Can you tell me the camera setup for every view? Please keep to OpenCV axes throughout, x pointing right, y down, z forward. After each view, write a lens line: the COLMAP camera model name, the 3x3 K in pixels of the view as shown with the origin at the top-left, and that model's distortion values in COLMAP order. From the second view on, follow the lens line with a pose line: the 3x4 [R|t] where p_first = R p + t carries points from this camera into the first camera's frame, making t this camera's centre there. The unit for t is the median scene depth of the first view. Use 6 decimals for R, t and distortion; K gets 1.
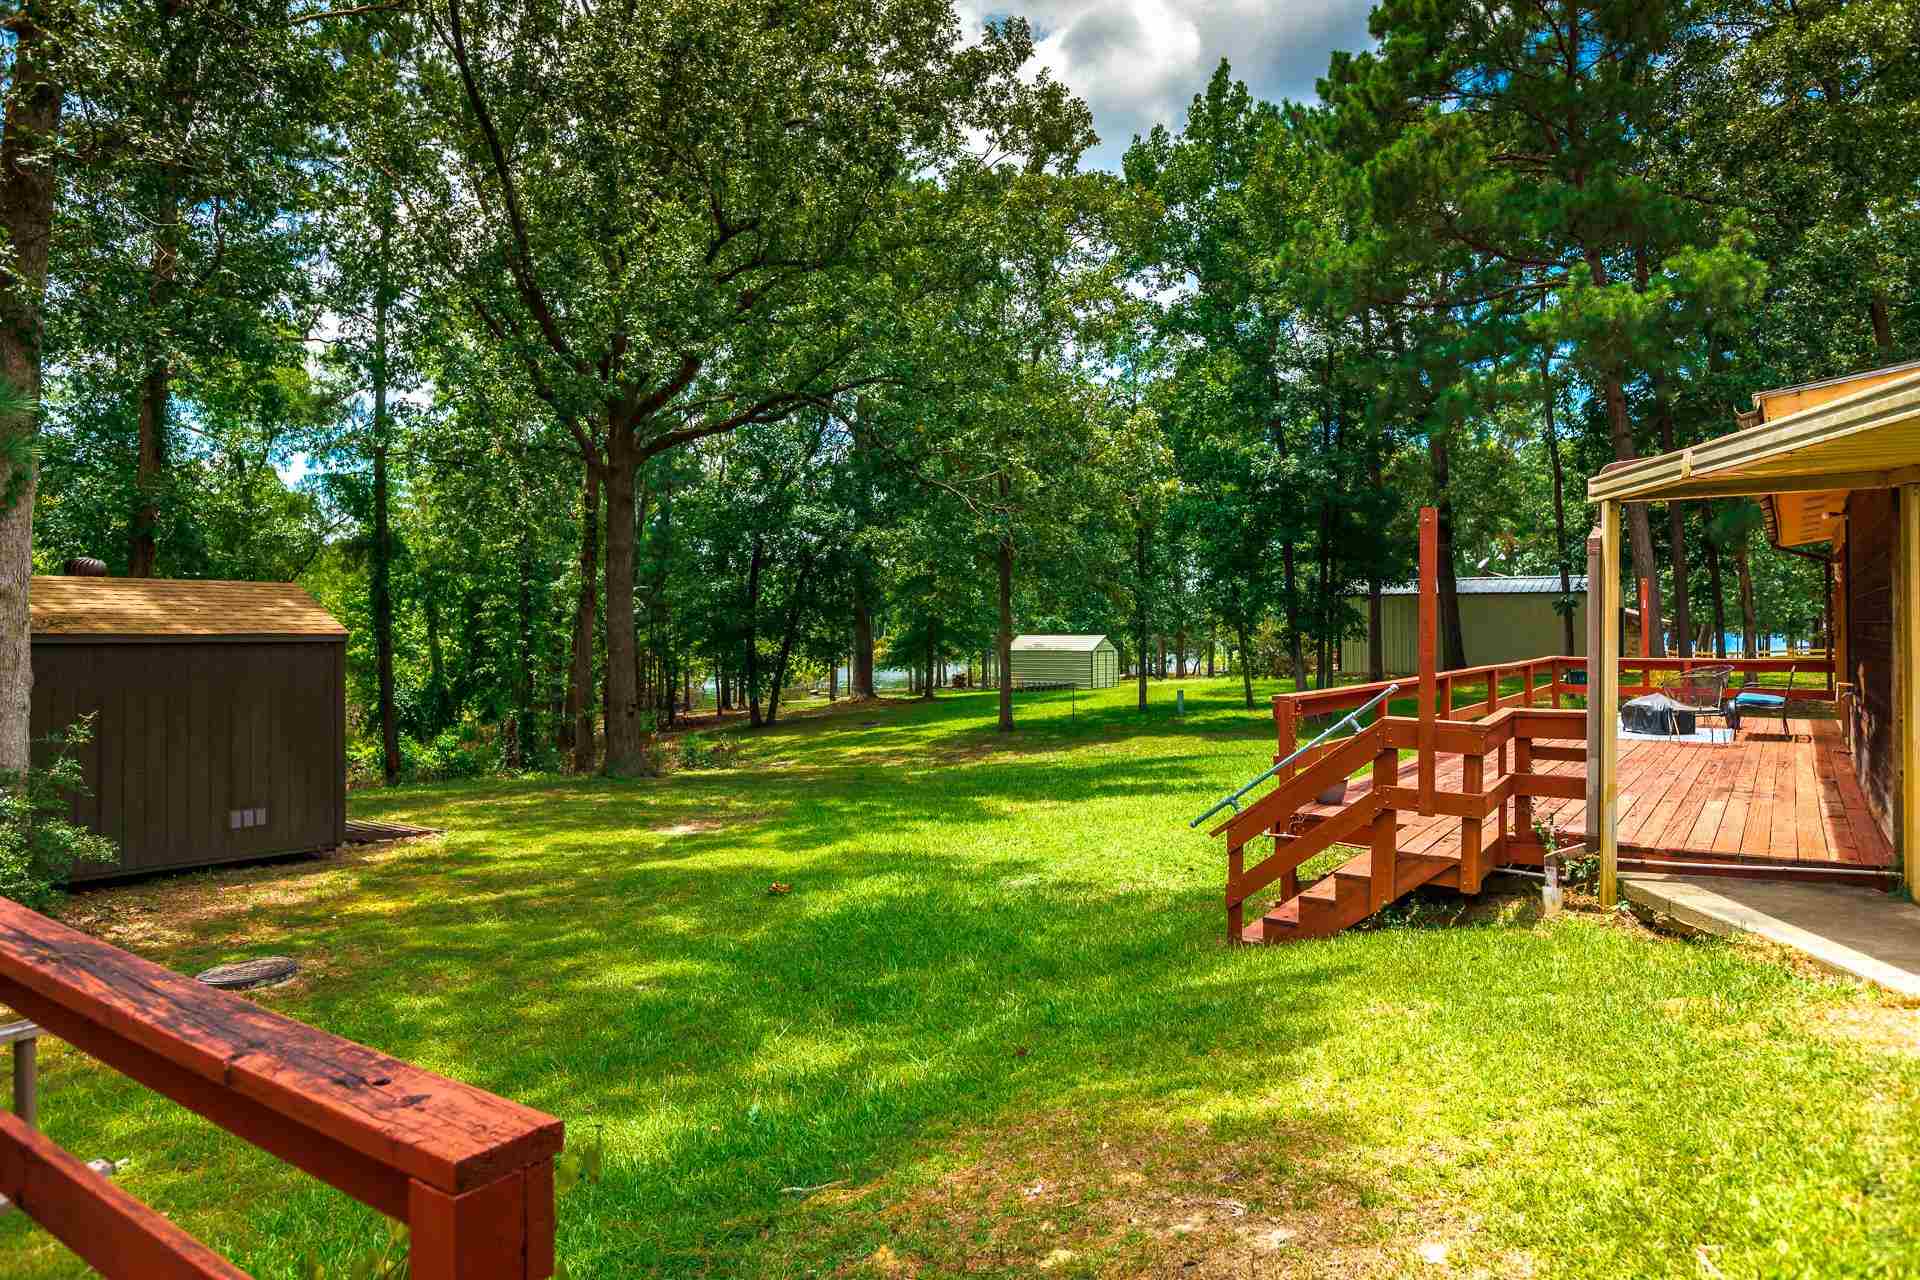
lens RADIAL K [[1207.8, 0, 960.5], [0, 1207.8, 646.5], [0, 0, 1]] dist [0.003042, -0.008468]
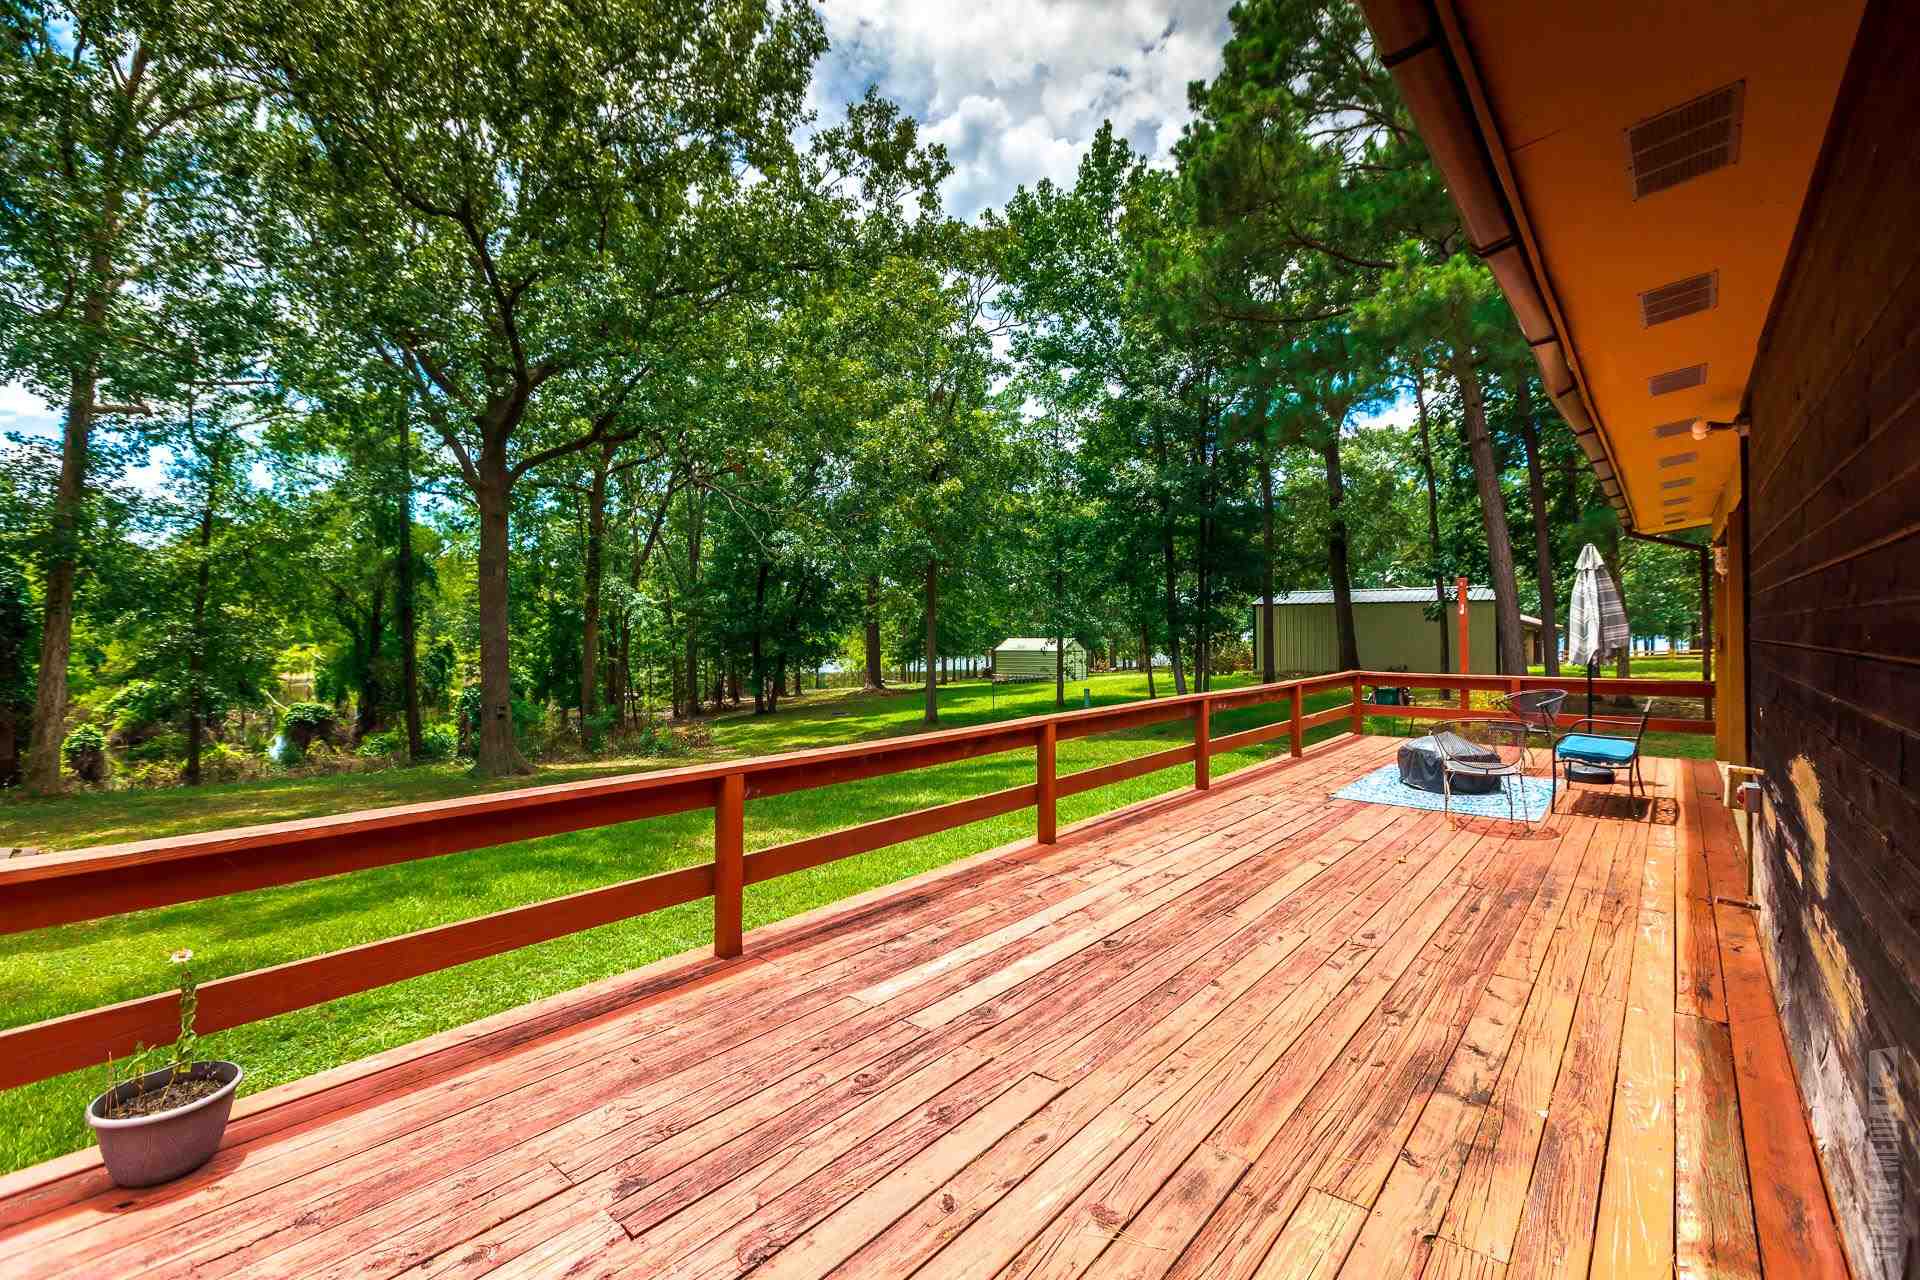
lens RADIAL K [[848.4, 0, 956.9], [0, 848.4, 633.1], [0, 0, 1]] dist [-0.004354, -0.000109]
pose [[0.995022, 0.002357, -0.099627, 0.225528], [-0.003615, 0.999916, -0.012456, -0.008550], [0.099589, 0.012754, 0.994947, 0.314722]]
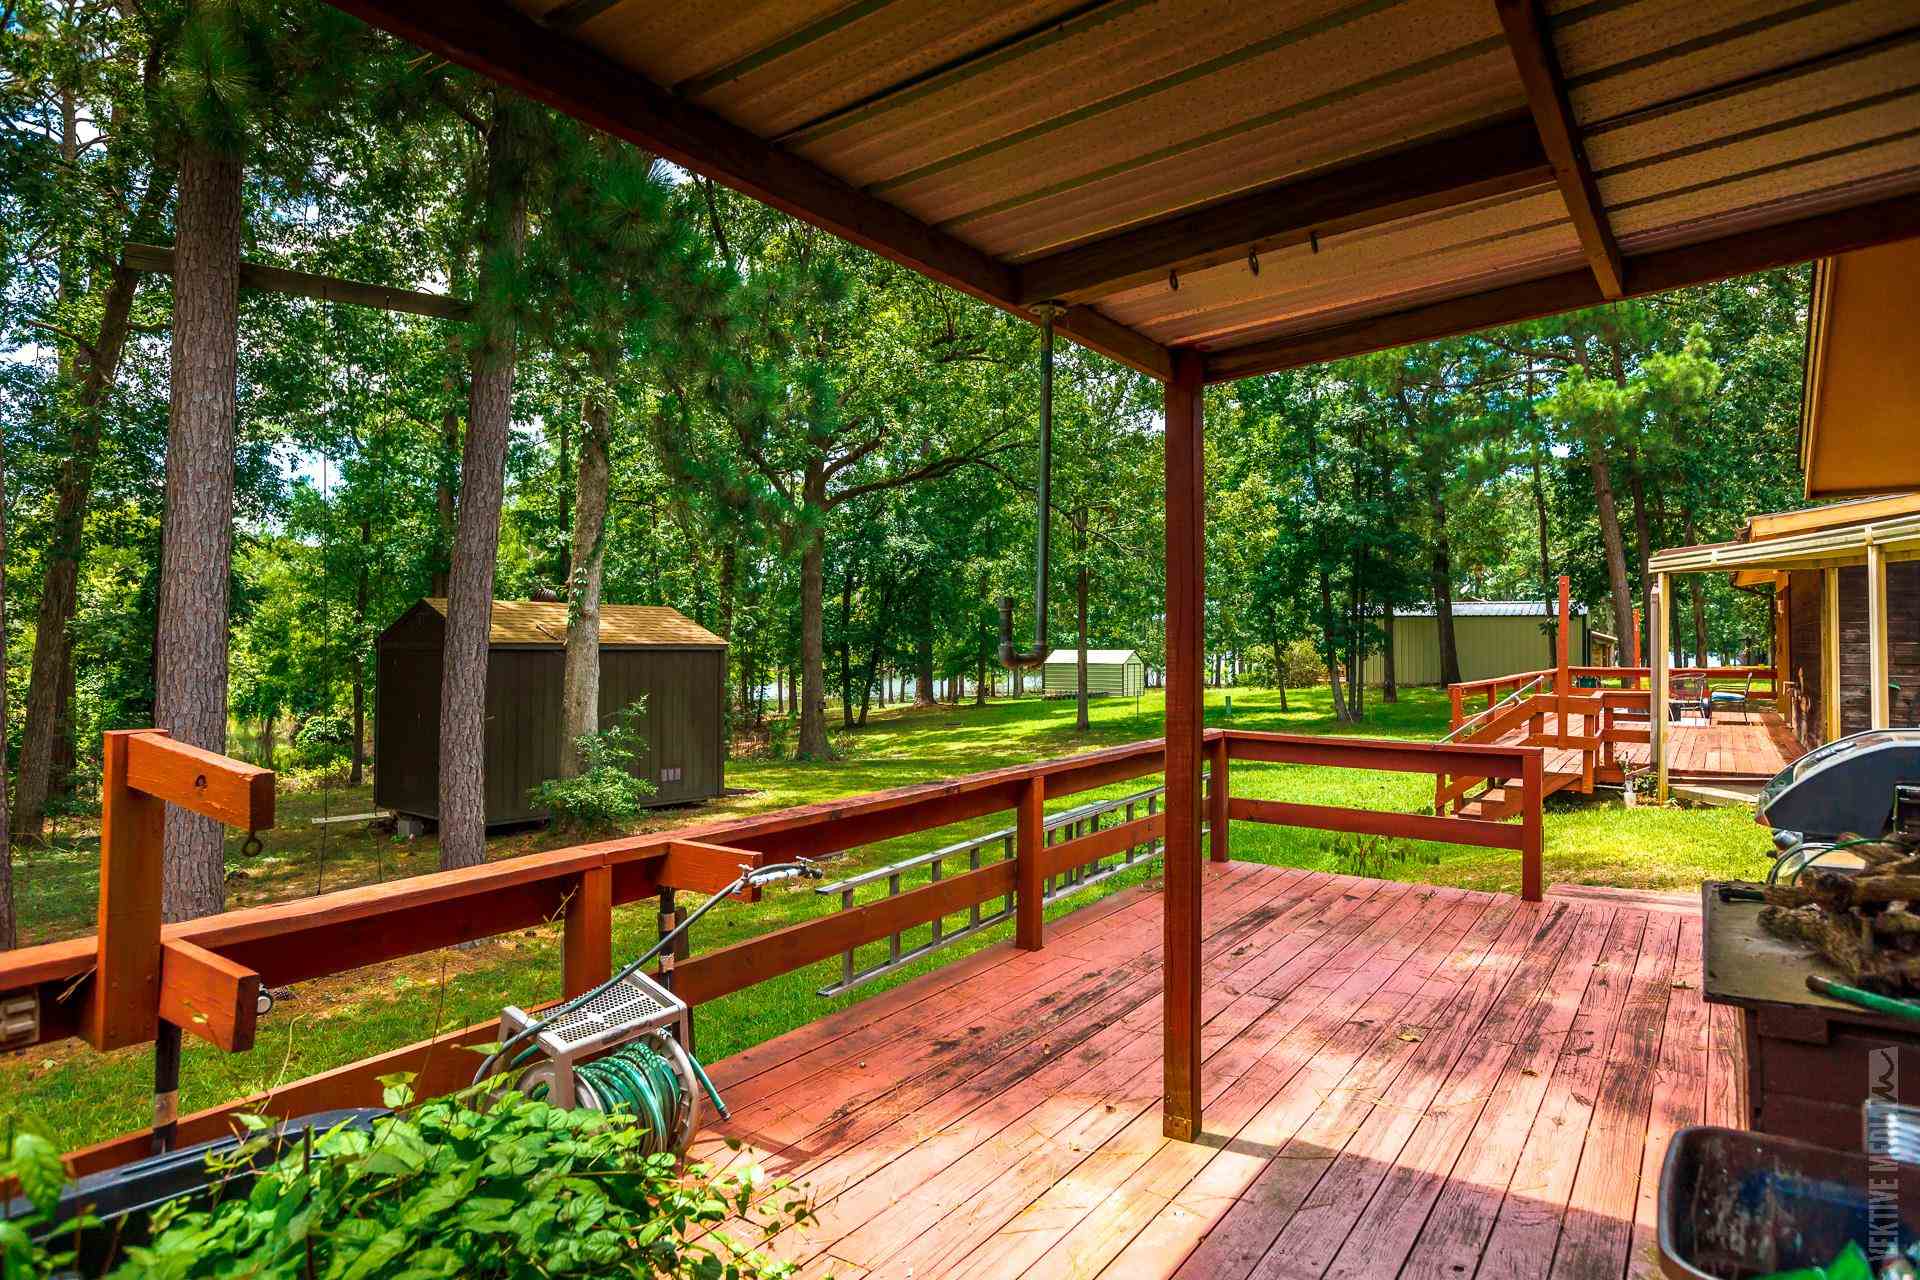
lens RADIAL K [[1167.3, 0, 957.7], [0, 1167.3, 629.2], [0, 0, 1]] dist [-0.000808, -0.000523]
pose [[0.999707, 0.006732, 0.023247, -0.172152], [-0.006095, 0.999607, -0.027379, 0.005003], [-0.023422, 0.027230, 0.999355, -0.220336]]
